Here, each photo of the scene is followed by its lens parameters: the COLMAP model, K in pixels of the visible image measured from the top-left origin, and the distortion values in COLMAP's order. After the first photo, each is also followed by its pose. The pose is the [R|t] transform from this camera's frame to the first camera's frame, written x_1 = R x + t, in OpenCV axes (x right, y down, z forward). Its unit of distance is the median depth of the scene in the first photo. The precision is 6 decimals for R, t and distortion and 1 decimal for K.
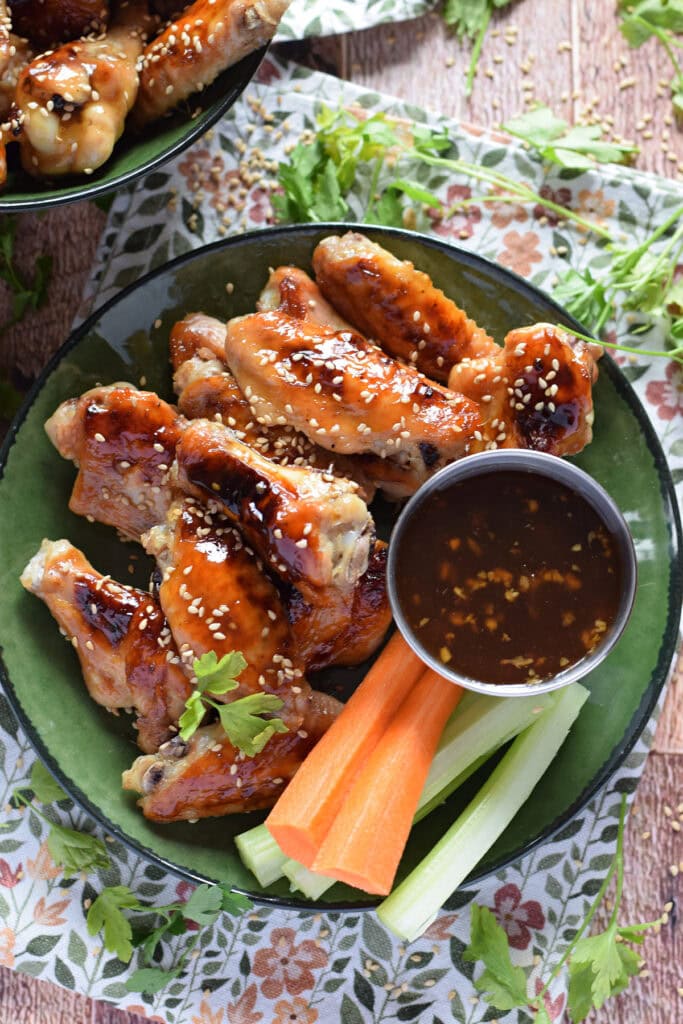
lens RADIAL K [[2325.3, 0, 341.5], [0, 2325.3, 512.0], [0, 0, 1]] dist [-0.204751, 0.694685]
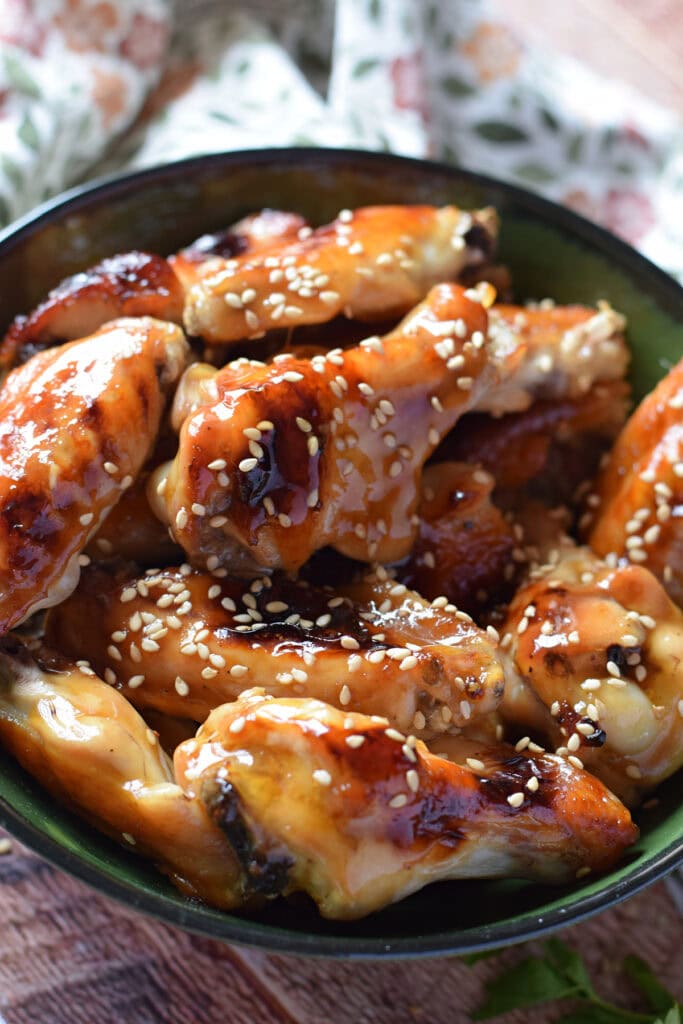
lens RADIAL K [[2442.1, 0, 341.5], [0, 2442.1, 512.0], [0, 0, 1]] dist [-0.173688, 0.183727]
pose [[0.759187, -0.491827, 0.426311, -0.413384], [0.611380, 0.763546, -0.207875, -0.122703], [-0.223270, 0.418454, 0.880367, 0.475511]]
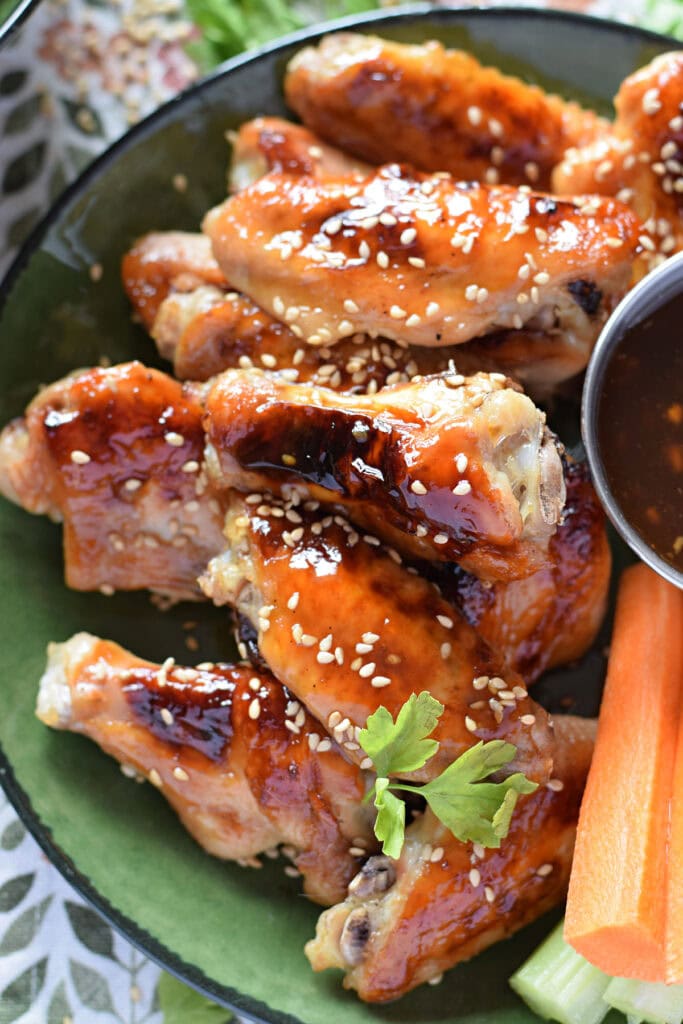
lens RADIAL K [[2442.1, 0, 341.5], [0, 2442.1, 512.0], [0, 0, 1]] dist [-0.173688, 0.183727]
pose [[0.935127, -0.348543, 0.063678, -0.085462], [0.350933, 0.935890, -0.030913, 0.026790], [-0.048822, 0.051254, 0.997492, 0.342602]]
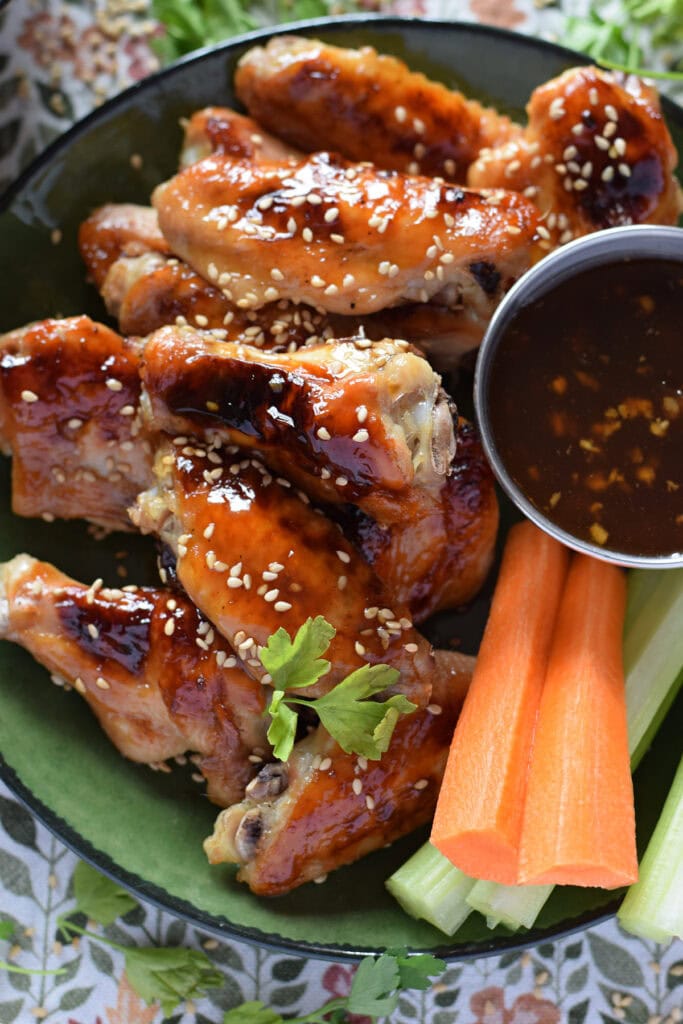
lens RADIAL K [[2442.1, 0, 341.5], [0, 2442.1, 512.0], [0, 0, 1]] dist [-0.173688, 0.183727]
pose [[0.952541, -0.296234, 0.070077, -0.076376], [0.299666, 0.952994, -0.044743, 0.062702], [-0.053529, 0.063620, 0.996538, 0.263130]]
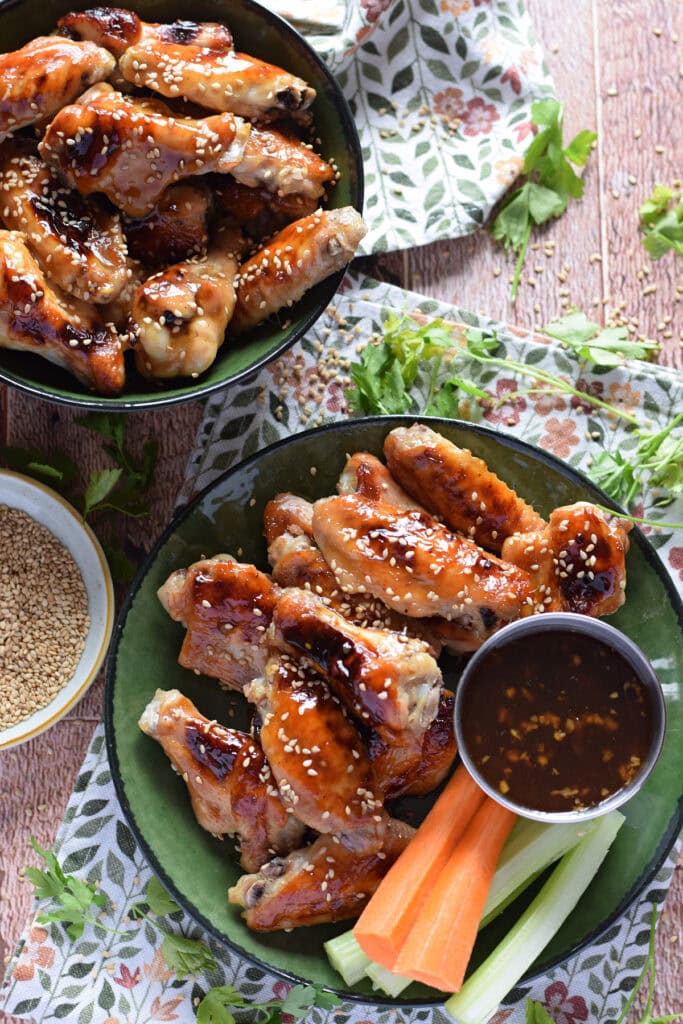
lens RADIAL K [[2268.0, 0, 341.5], [0, 2268.0, 512.0], [0, 0, 1]] dist [-0.149028, 0.240932]
pose [[0.999980, -0.006308, 0.001044, -0.036993], [0.006345, 0.999178, -0.040050, -0.031900], [-0.000791, 0.040056, 0.999197, -0.149022]]
